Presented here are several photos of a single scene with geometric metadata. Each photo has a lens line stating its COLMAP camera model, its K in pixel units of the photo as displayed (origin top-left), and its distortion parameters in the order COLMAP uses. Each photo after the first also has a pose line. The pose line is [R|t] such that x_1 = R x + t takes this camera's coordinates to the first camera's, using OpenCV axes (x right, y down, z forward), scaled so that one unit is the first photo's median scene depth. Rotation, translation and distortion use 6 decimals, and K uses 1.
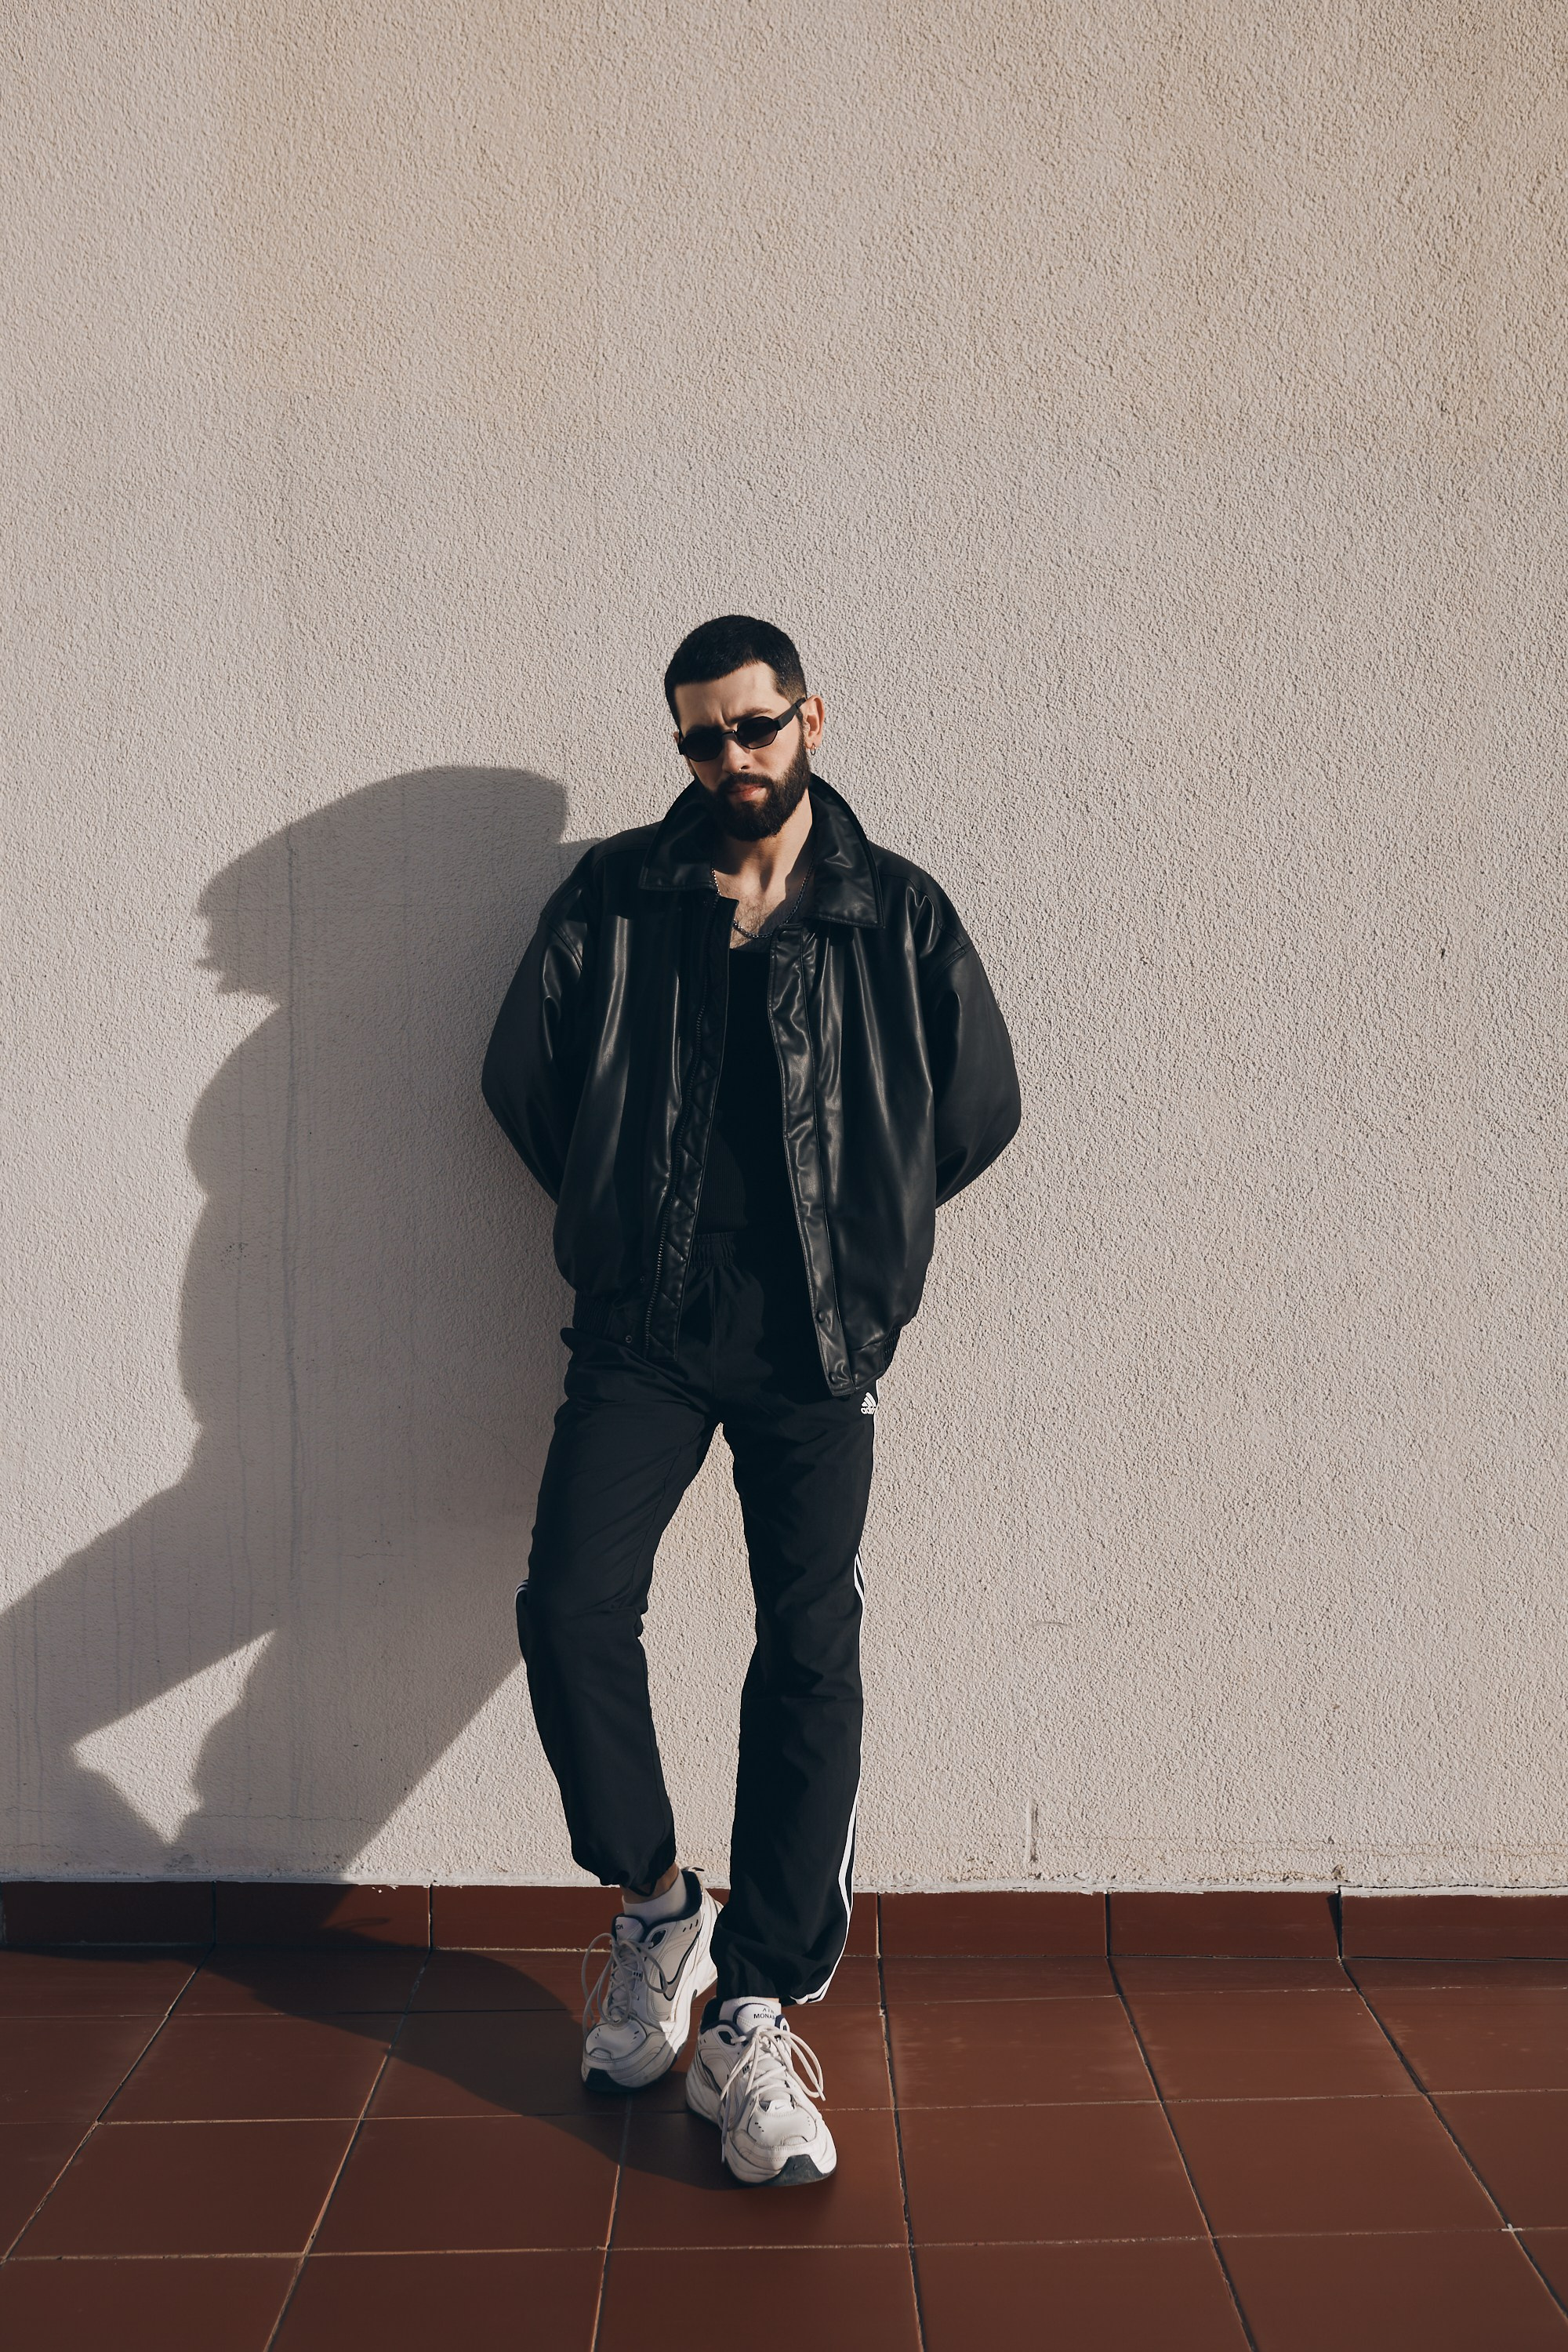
lens RADIAL K [[2242.6, 0, 782.5], [0, 2242.6, 1158.6], [0, 0, 1]] dist [-0.061084, 0.087843]
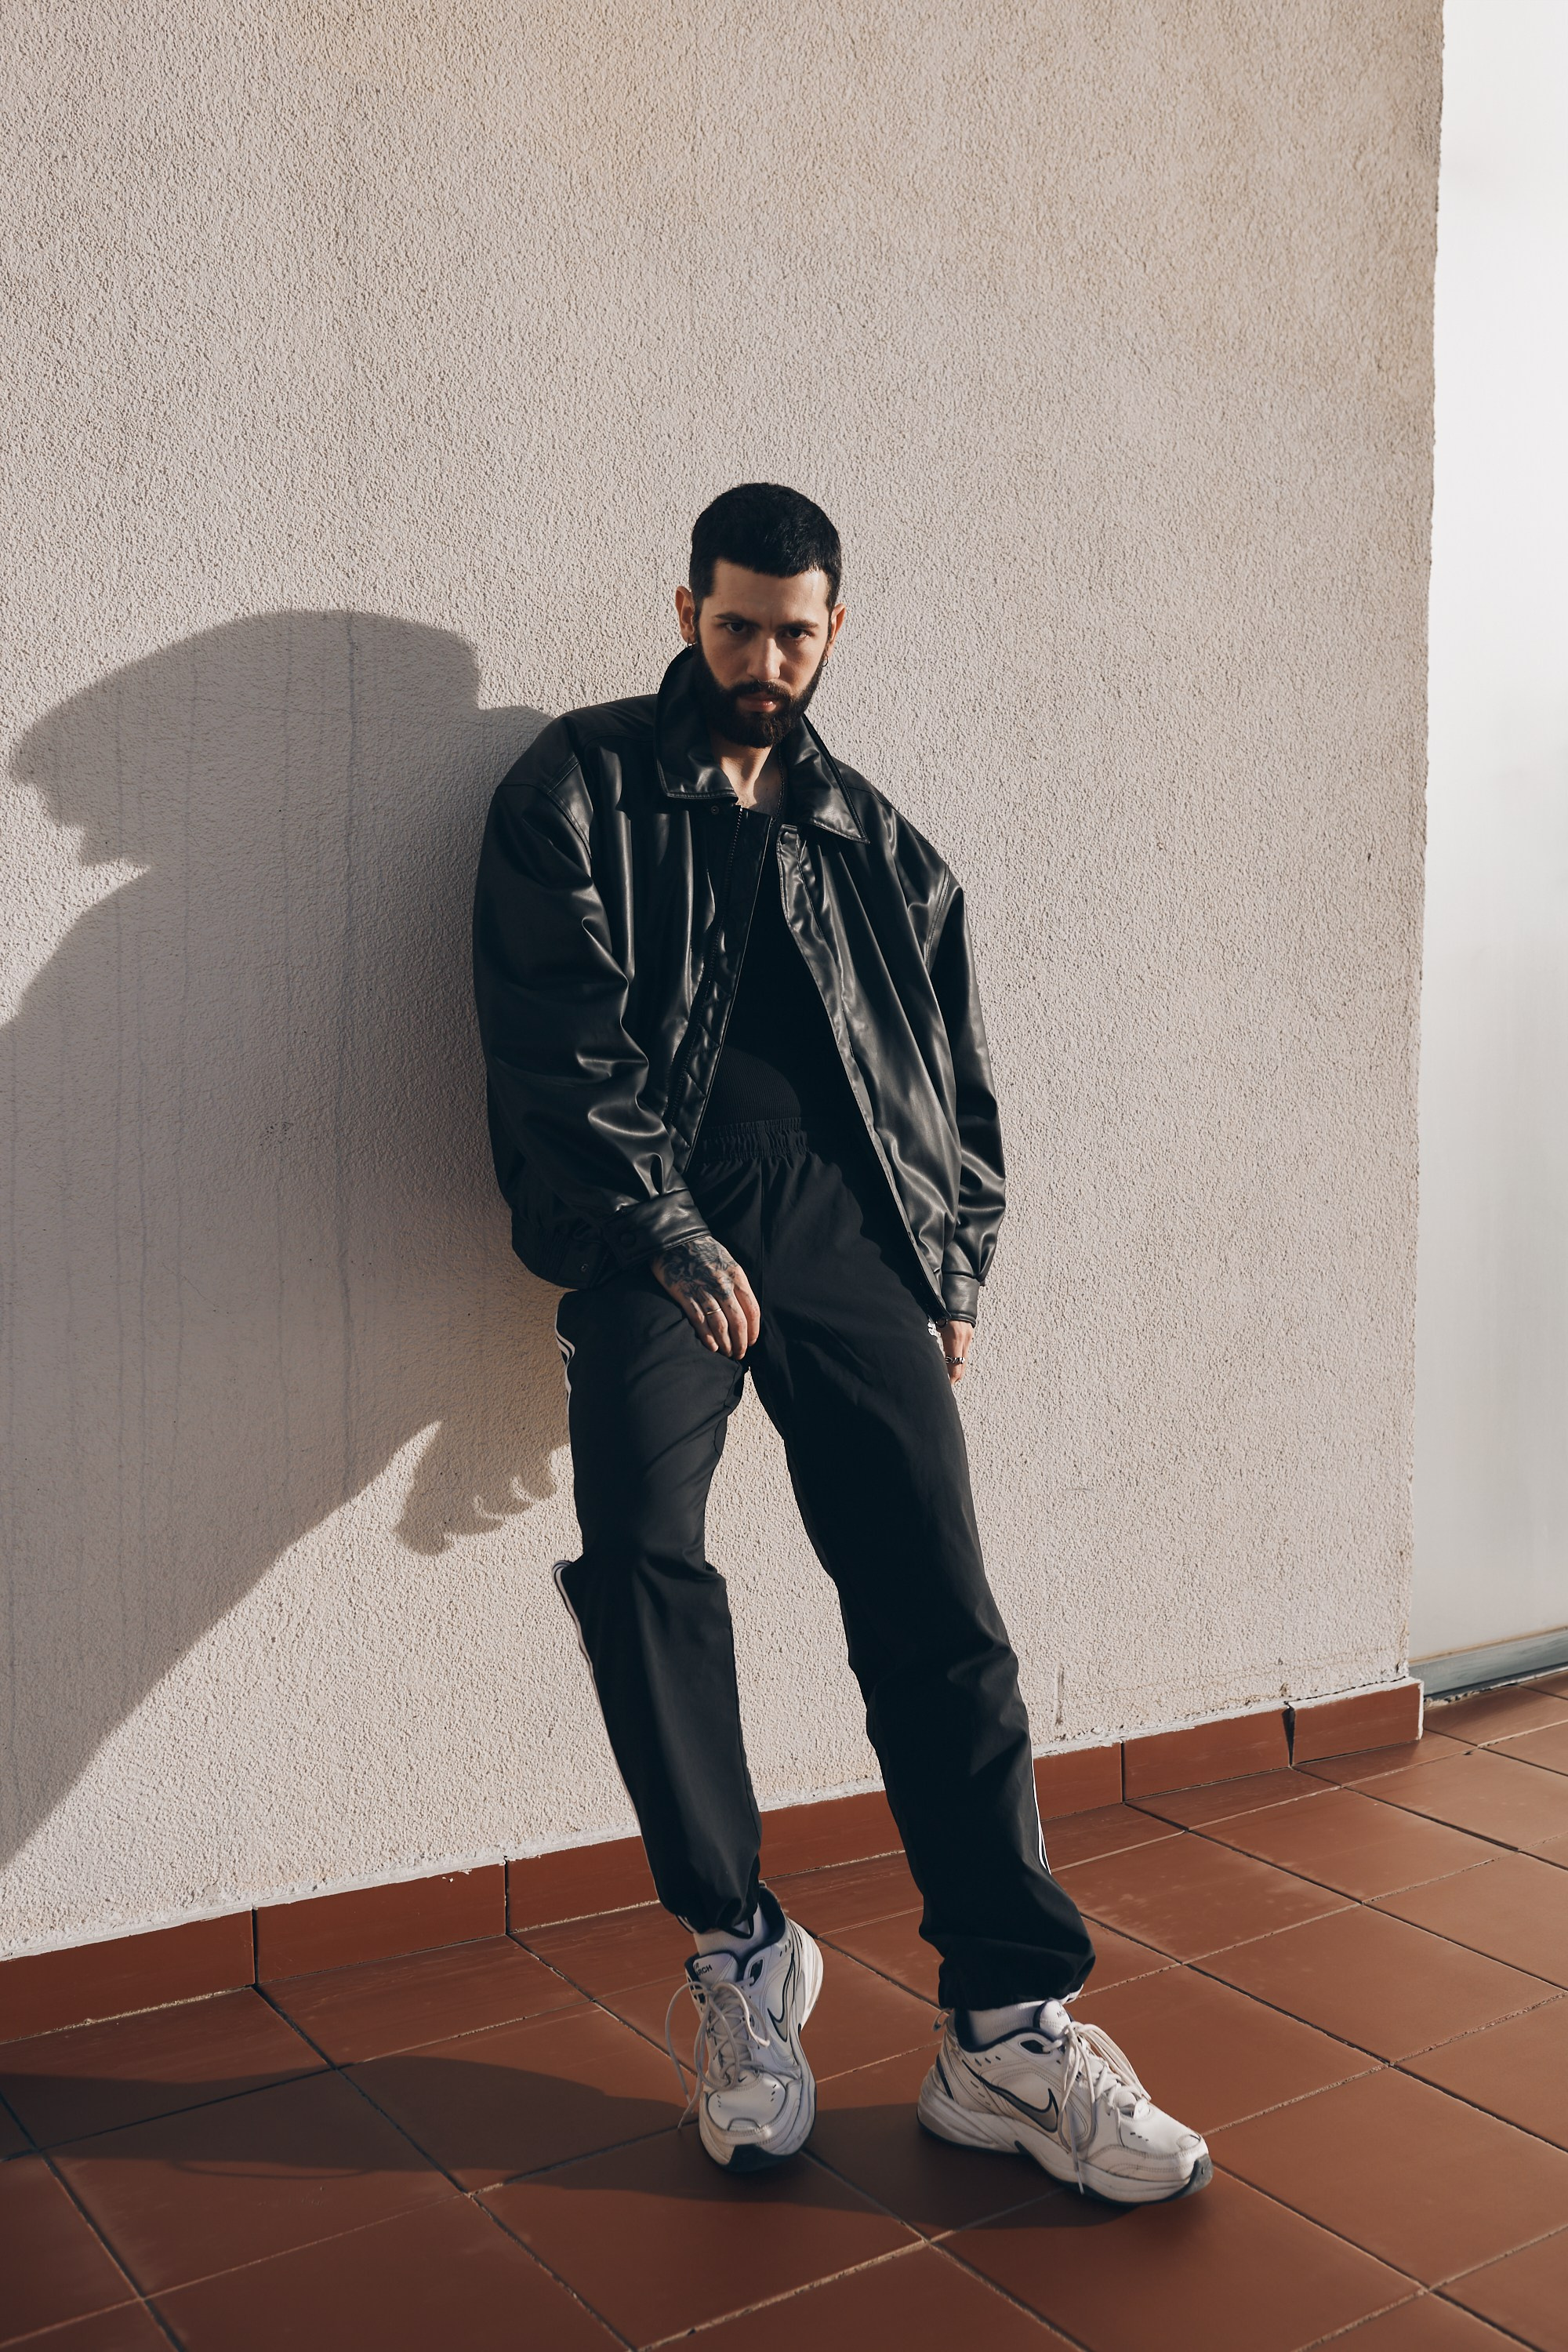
lens RADIAL K [[2242.6, 0, 782.5], [0, 2242.6, 1158.6], [0, 0, 1]] dist [-0.061084, 0.087843]
pose [[0.825932, -0.012782, 0.563625, -0.568563], [-0.005451, 0.999515, 0.030656, 0.025650], [-0.563743, -0.028392, 0.825462, 0.235246]]
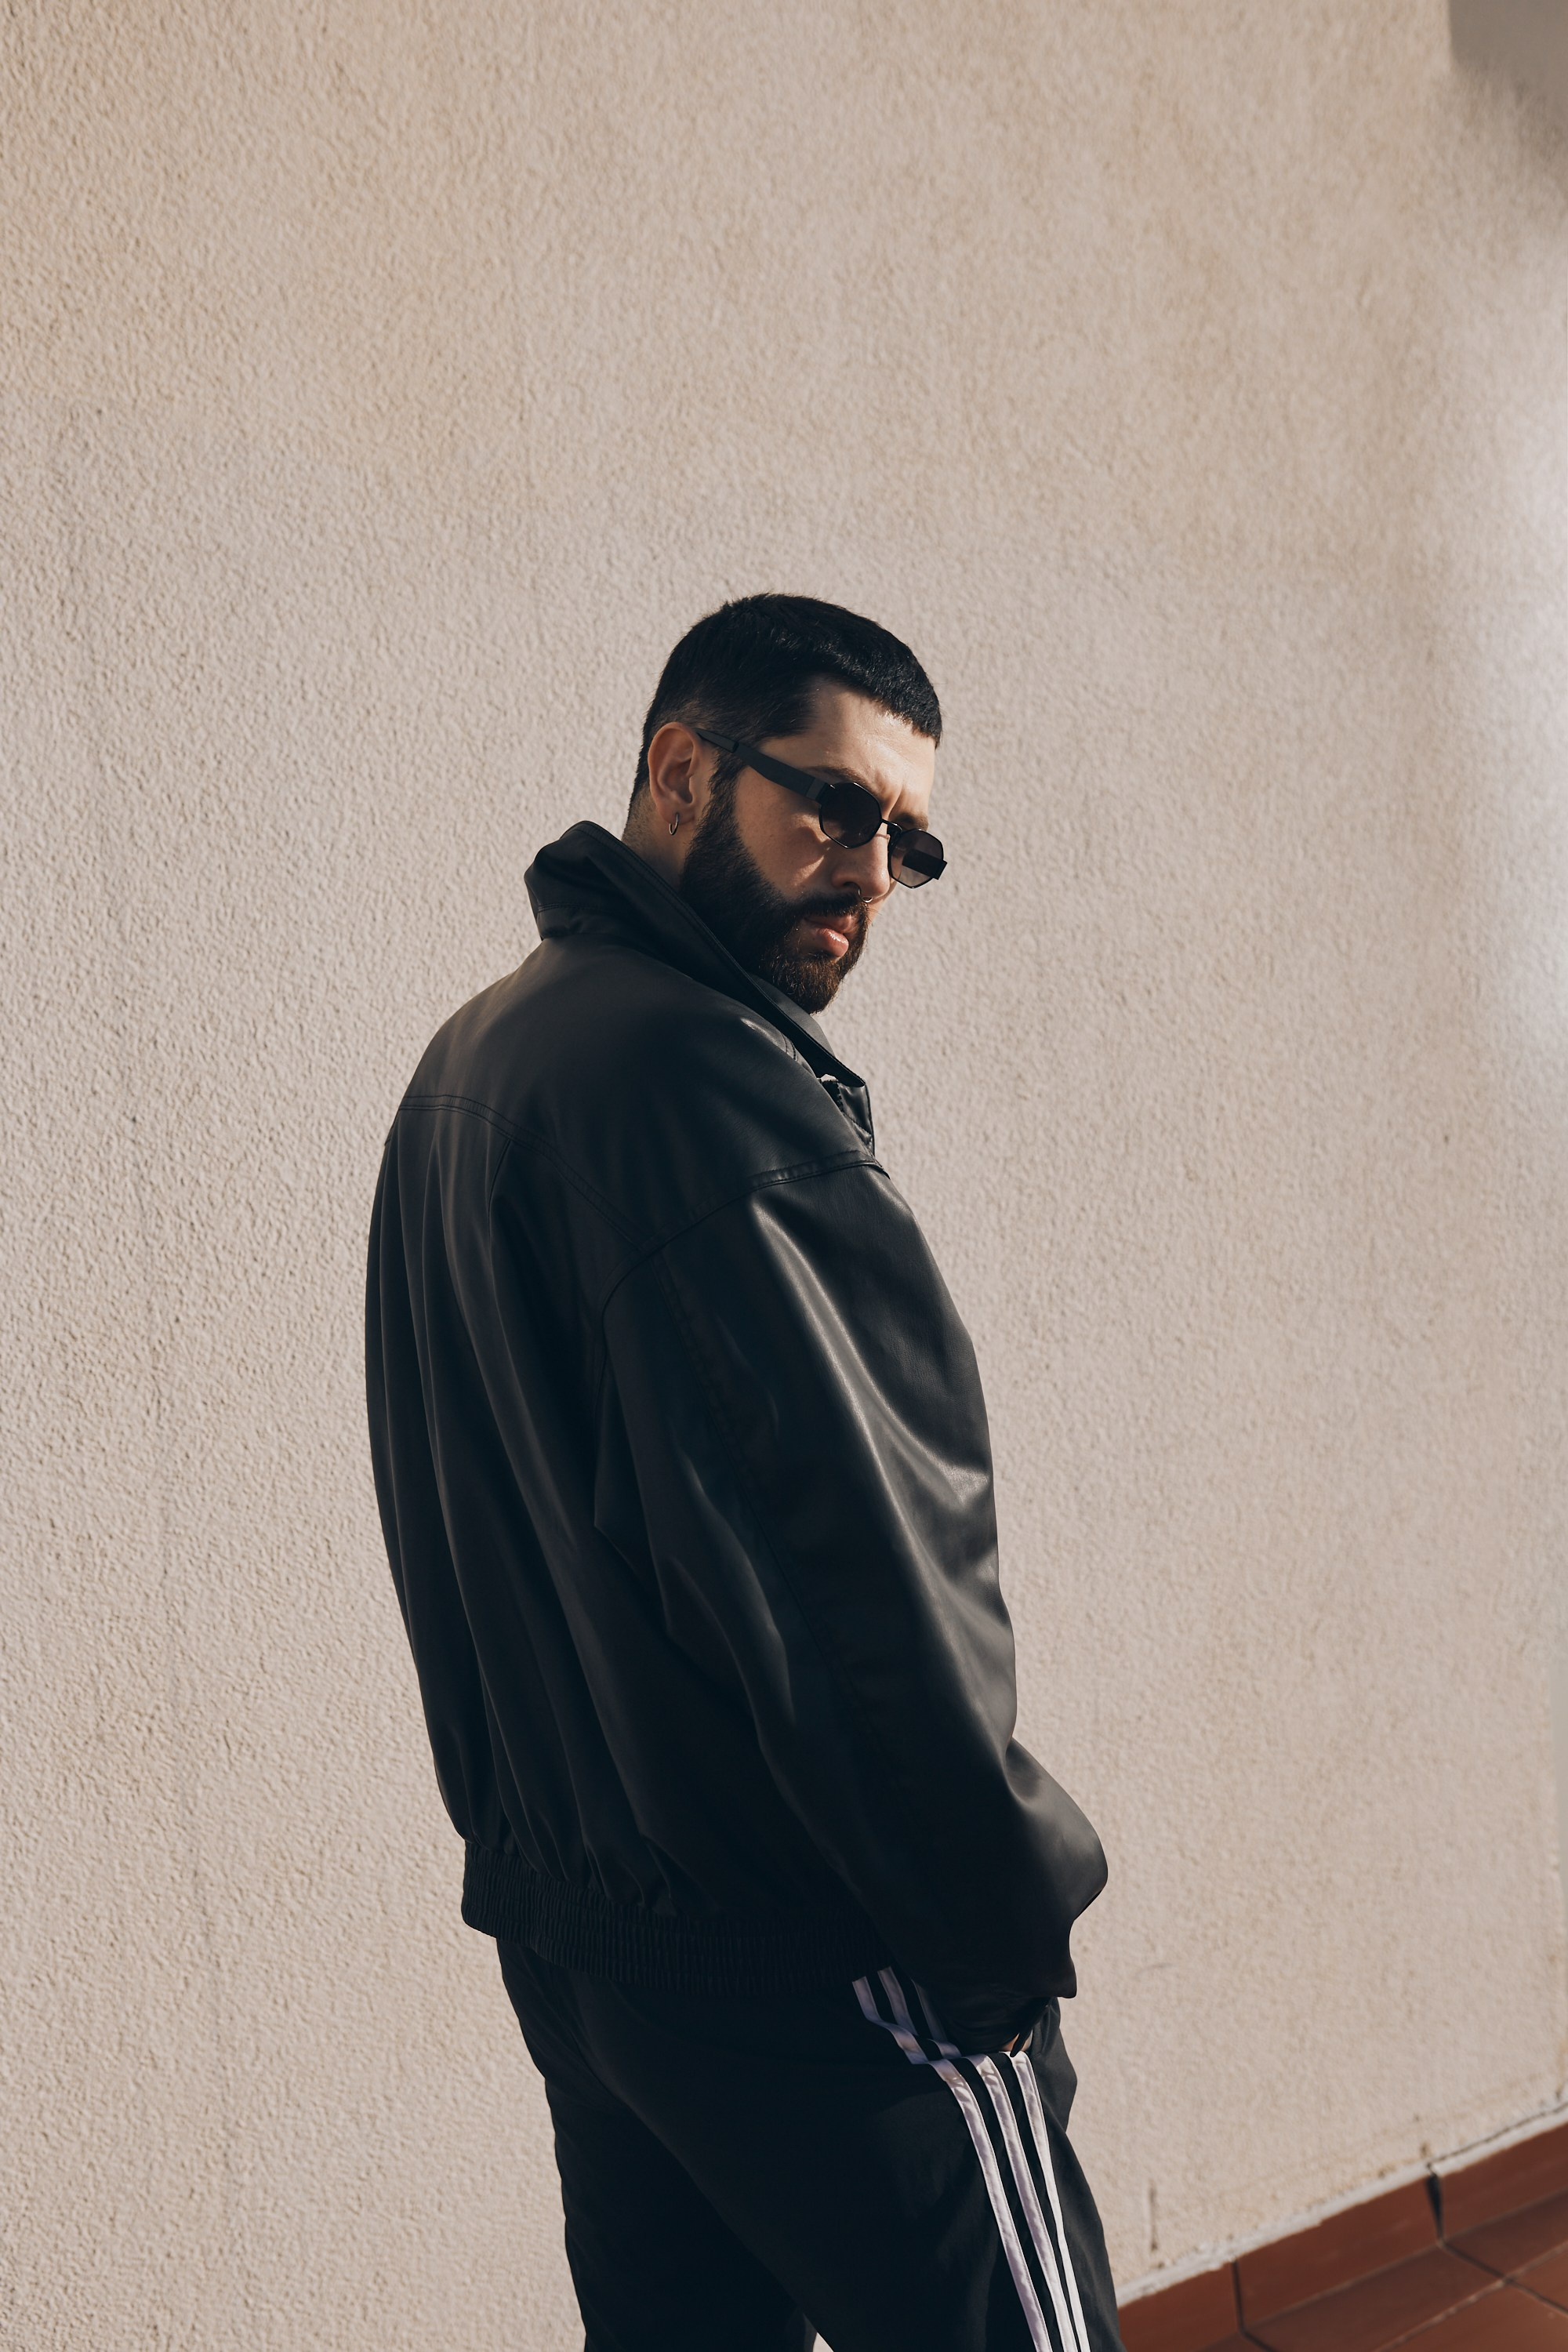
lens RADIAL K [[2242.6, 0, 782.5], [0, 2242.6, 1158.6], [0, 0, 1]] dist [-0.061084, 0.087843]
pose [[0.839852, -0.089777, 0.535340, -0.419108], [0.081887, 0.995896, 0.038547, -0.139581], [-0.536604, 0.011464, 0.843756, 0.365707]]
